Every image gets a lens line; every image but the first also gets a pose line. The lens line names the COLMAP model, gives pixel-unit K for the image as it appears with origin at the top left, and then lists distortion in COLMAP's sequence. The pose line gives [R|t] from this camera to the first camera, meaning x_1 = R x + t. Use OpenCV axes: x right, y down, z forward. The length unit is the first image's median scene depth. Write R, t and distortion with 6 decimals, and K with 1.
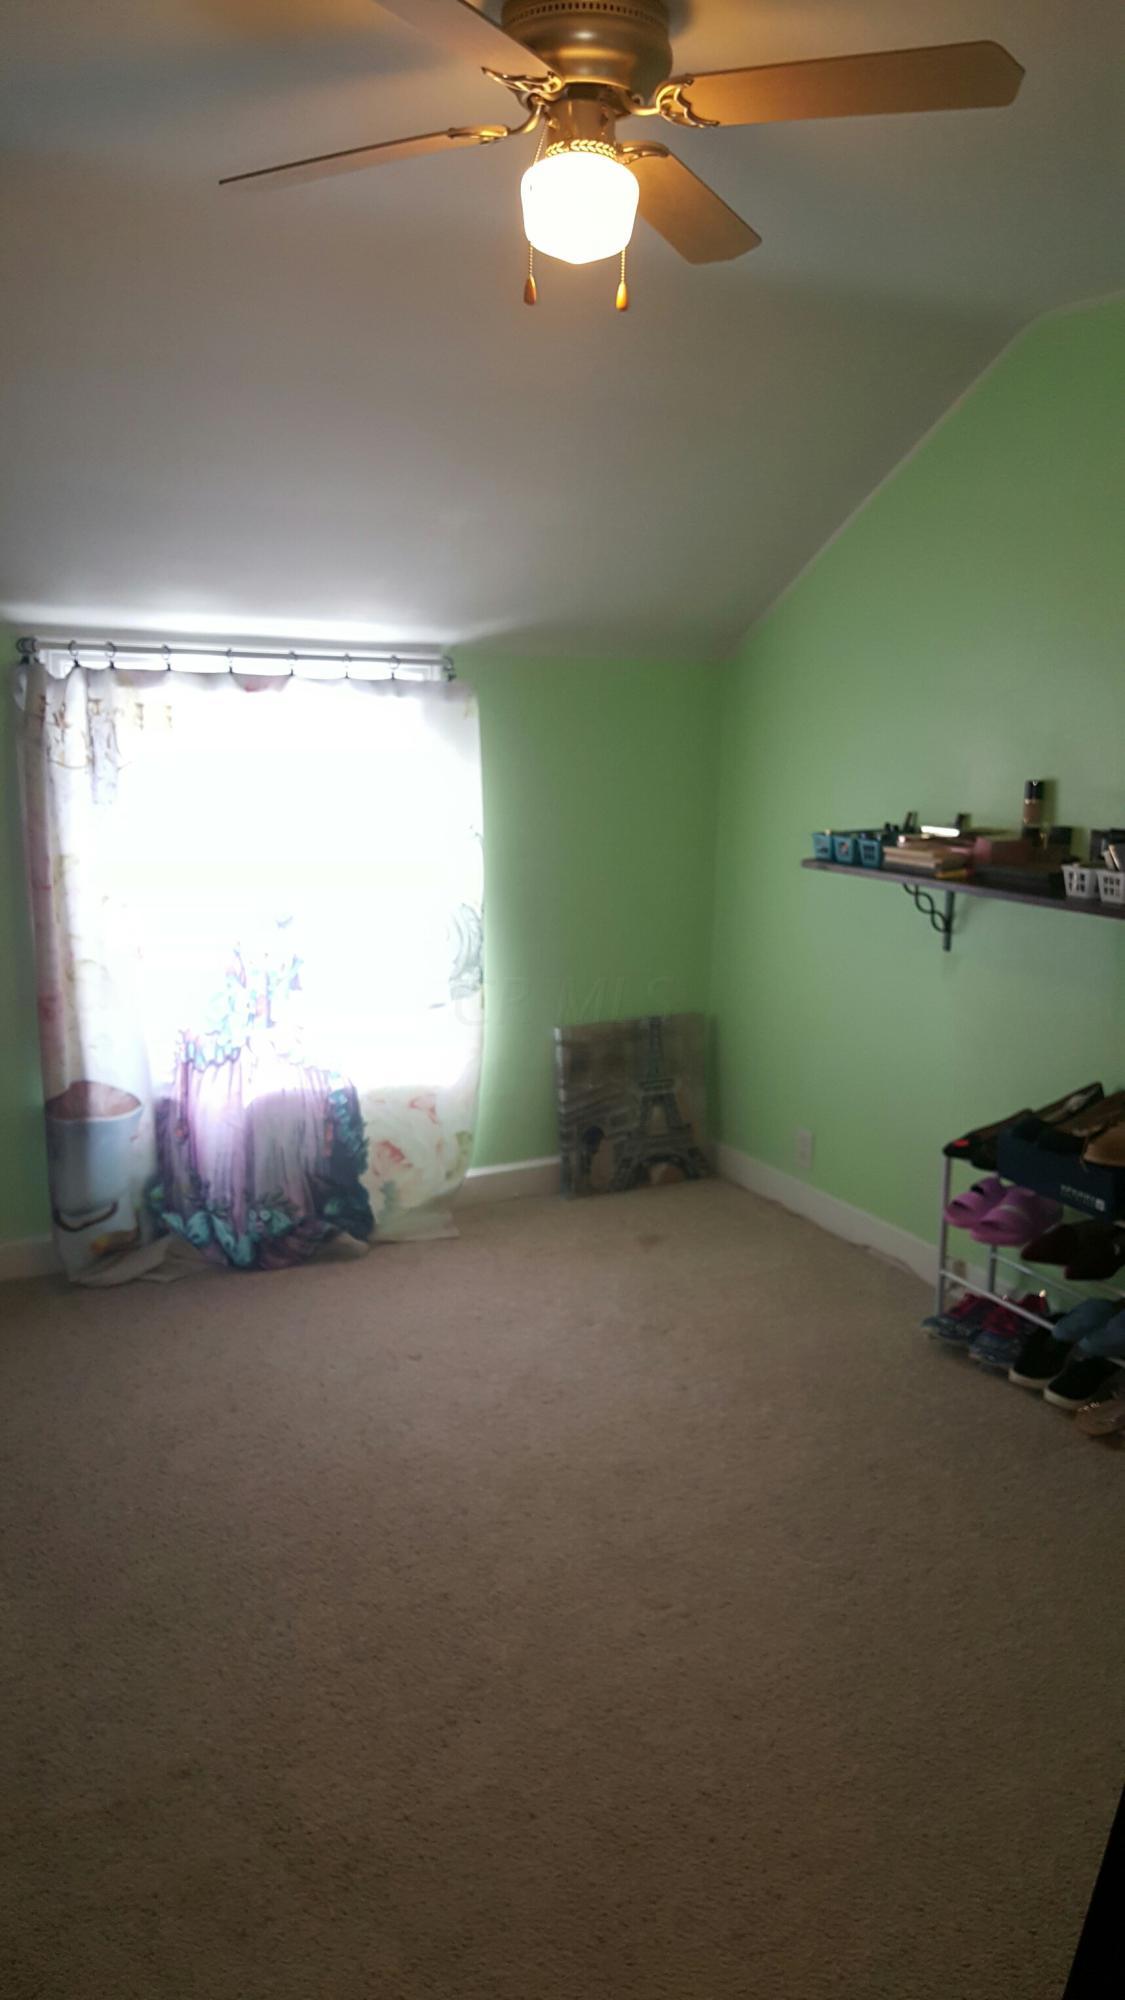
lens RADIAL K [[1491.8, 0, 564.5], [0, 1491.8, 1004.5], [0, 0, 1]] dist [0.044662, -0.058862]
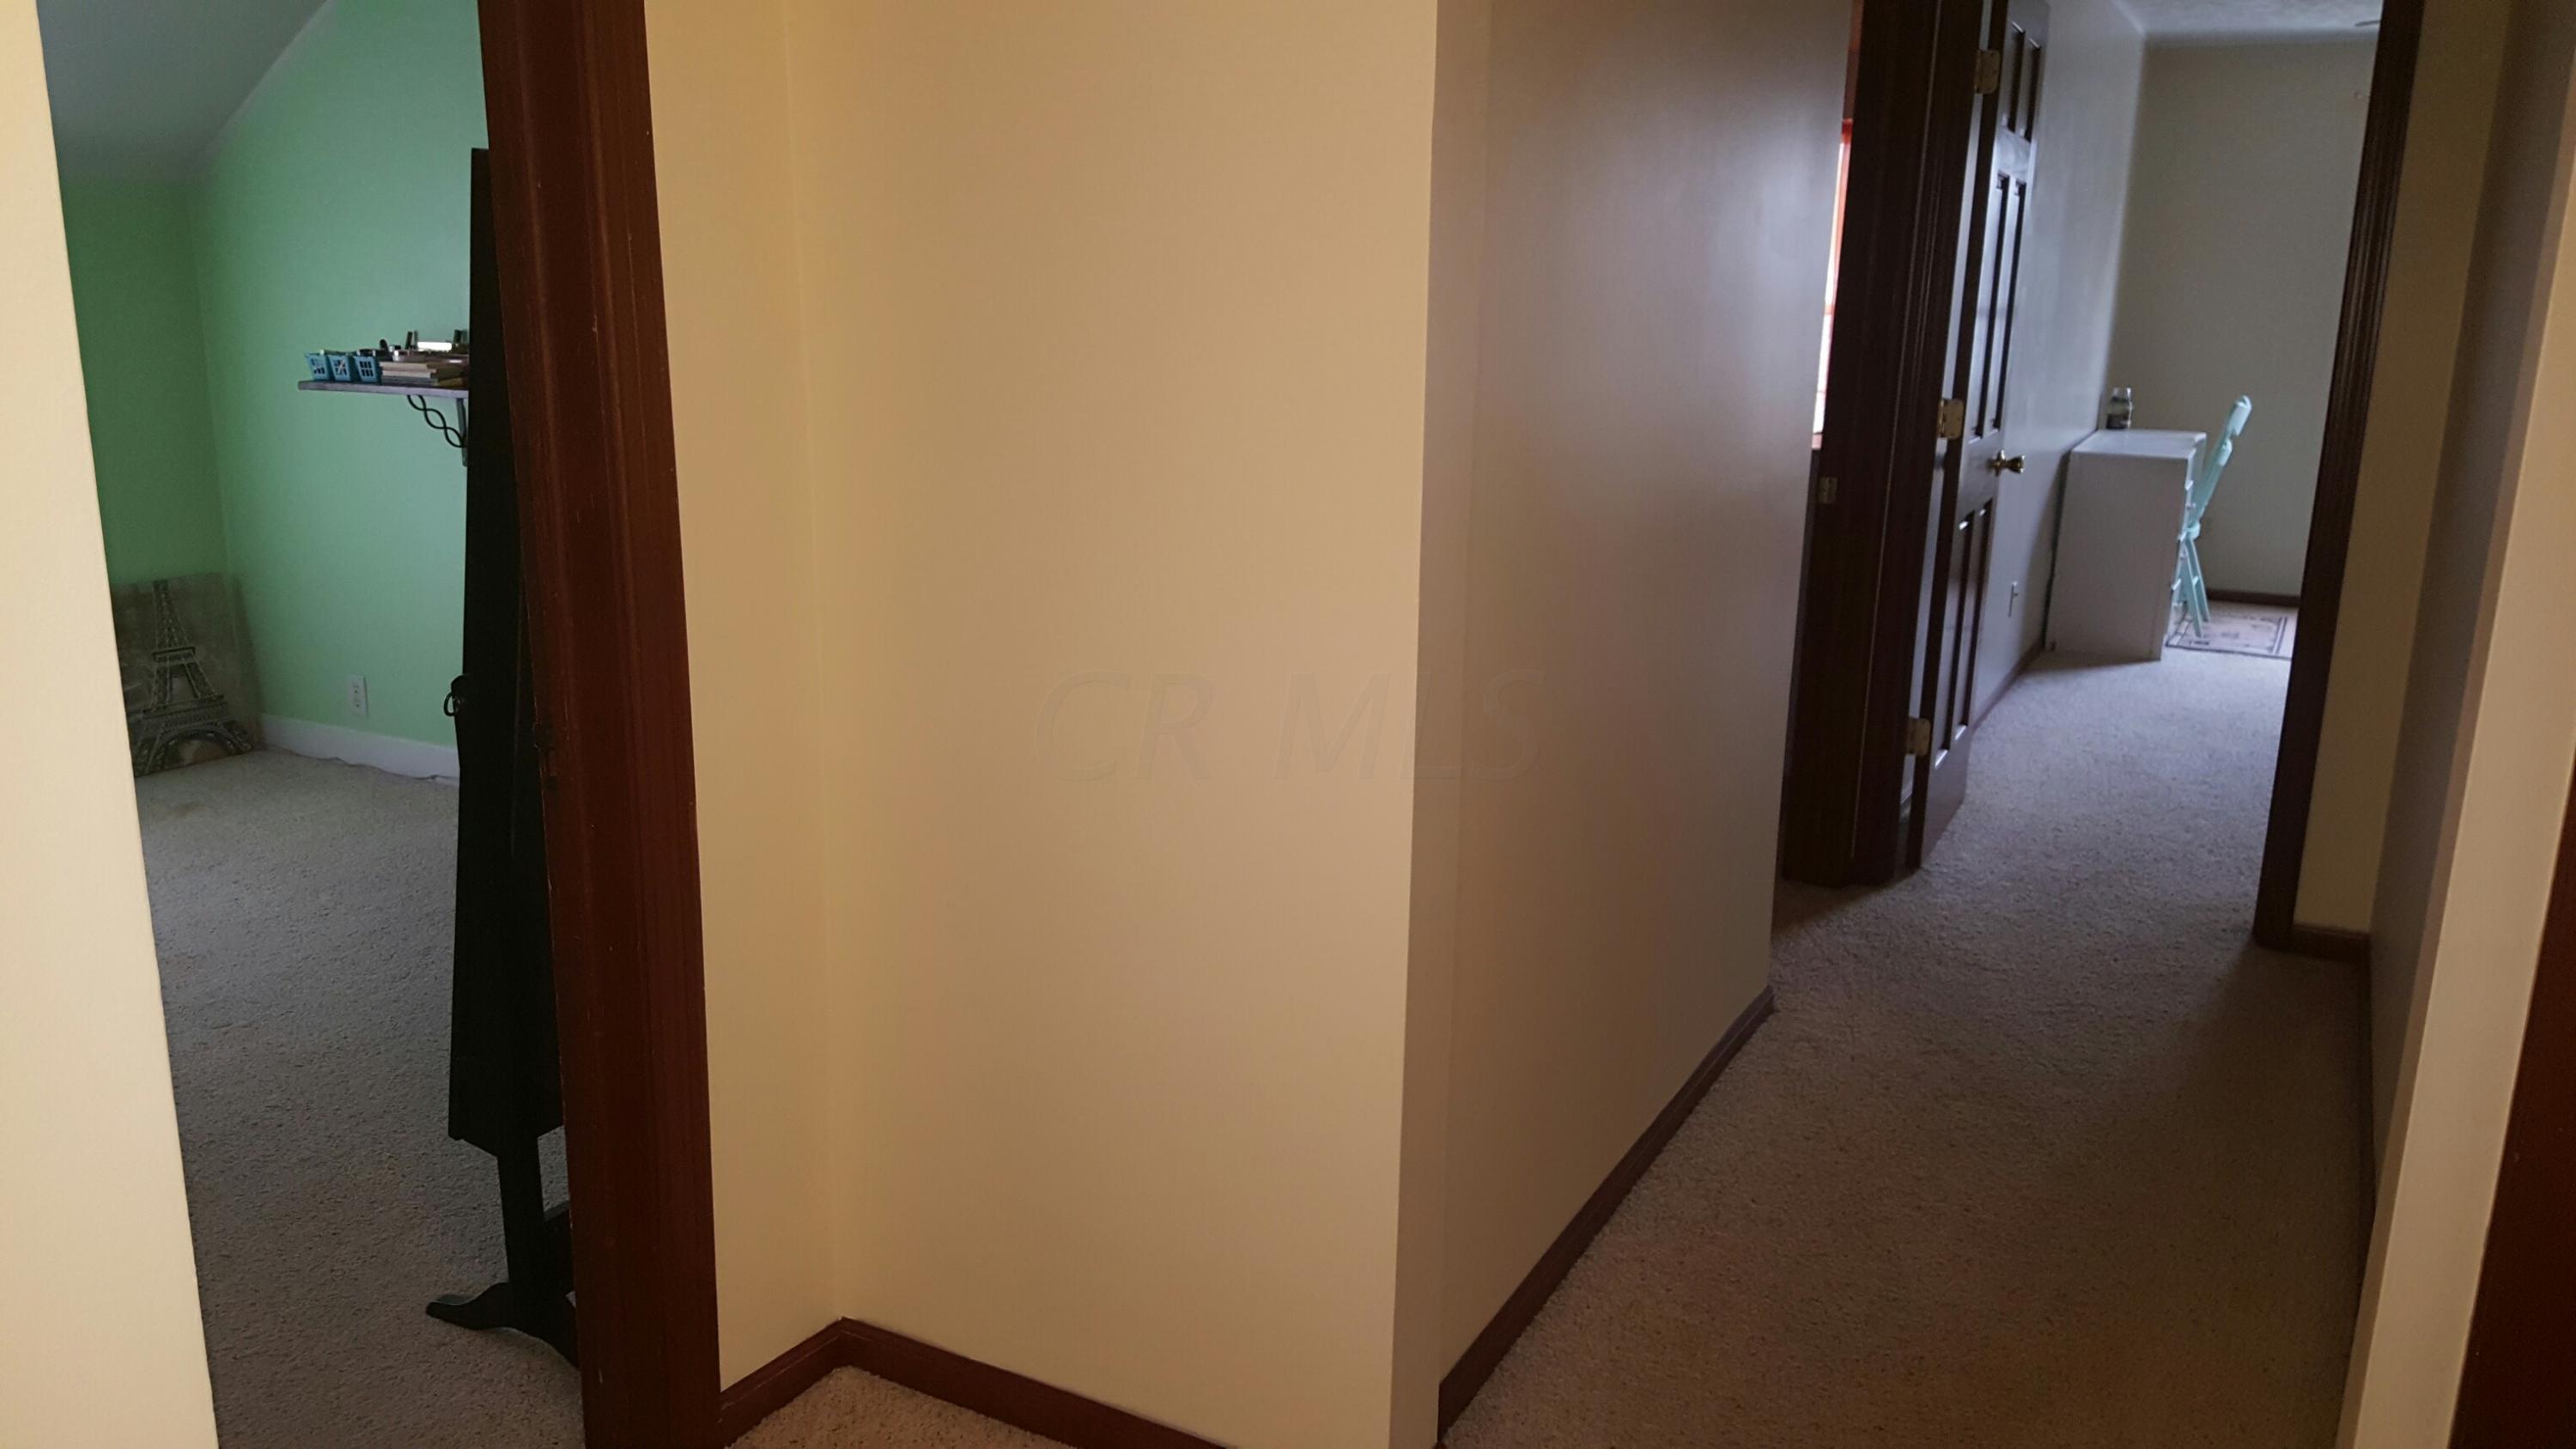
lens RADIAL K [[1921.8, 0, 1274.8], [0, 1921.8, 729.2], [0, 0, 1]] dist [0.044662, -0.058862]
pose [[0.836809, -0.130521, 0.531710, -0.012403], [0.110766, 0.991445, 0.069049, 0.116420], [-0.536174, 0.001115, 0.844107, -0.437804]]
